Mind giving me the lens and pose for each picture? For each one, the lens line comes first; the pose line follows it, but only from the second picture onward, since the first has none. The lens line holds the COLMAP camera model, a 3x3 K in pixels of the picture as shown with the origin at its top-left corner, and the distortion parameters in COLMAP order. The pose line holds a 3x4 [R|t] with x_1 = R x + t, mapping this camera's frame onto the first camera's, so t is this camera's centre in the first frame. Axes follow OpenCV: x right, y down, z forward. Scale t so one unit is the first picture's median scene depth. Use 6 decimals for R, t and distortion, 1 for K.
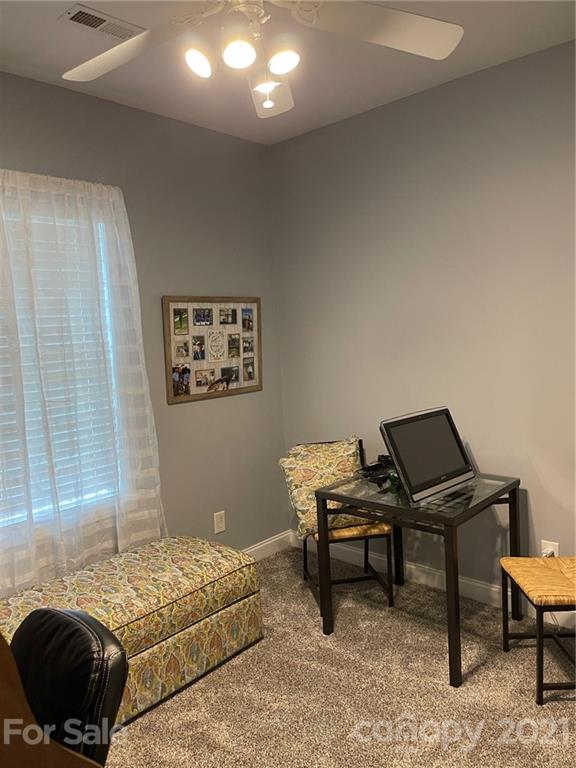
lens RADIAL K [[585.0, 0, 288.1], [0, 585.0, 383.1], [0, 0, 1]] dist [0.070244, -0.097418]
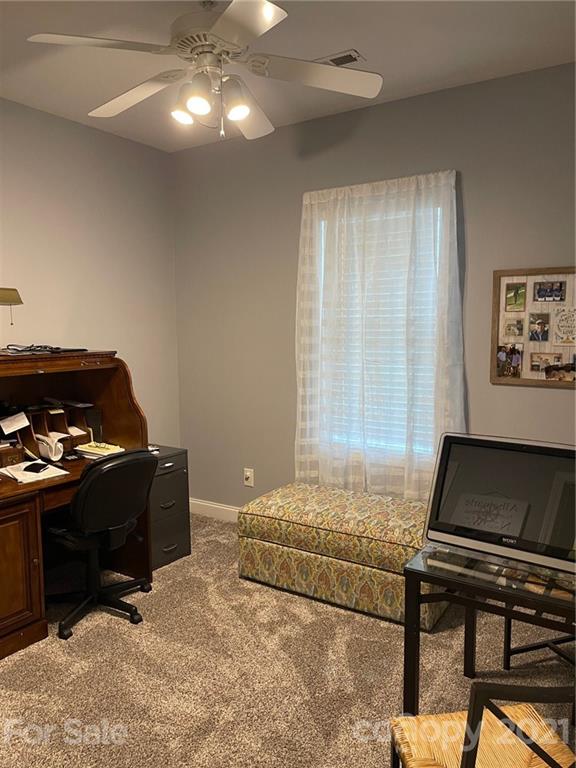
lens RADIAL K [[585.0, 0, 288.7], [0, 585.0, 384.9], [0, 0, 1]] dist [0.070244, -0.097418]
pose [[0.149080, 0.157682, -0.976172, 0.680741], [-0.093214, 0.985049, 0.144881, -0.069909], [0.984422, 0.069394, 0.161550, 0.506771]]
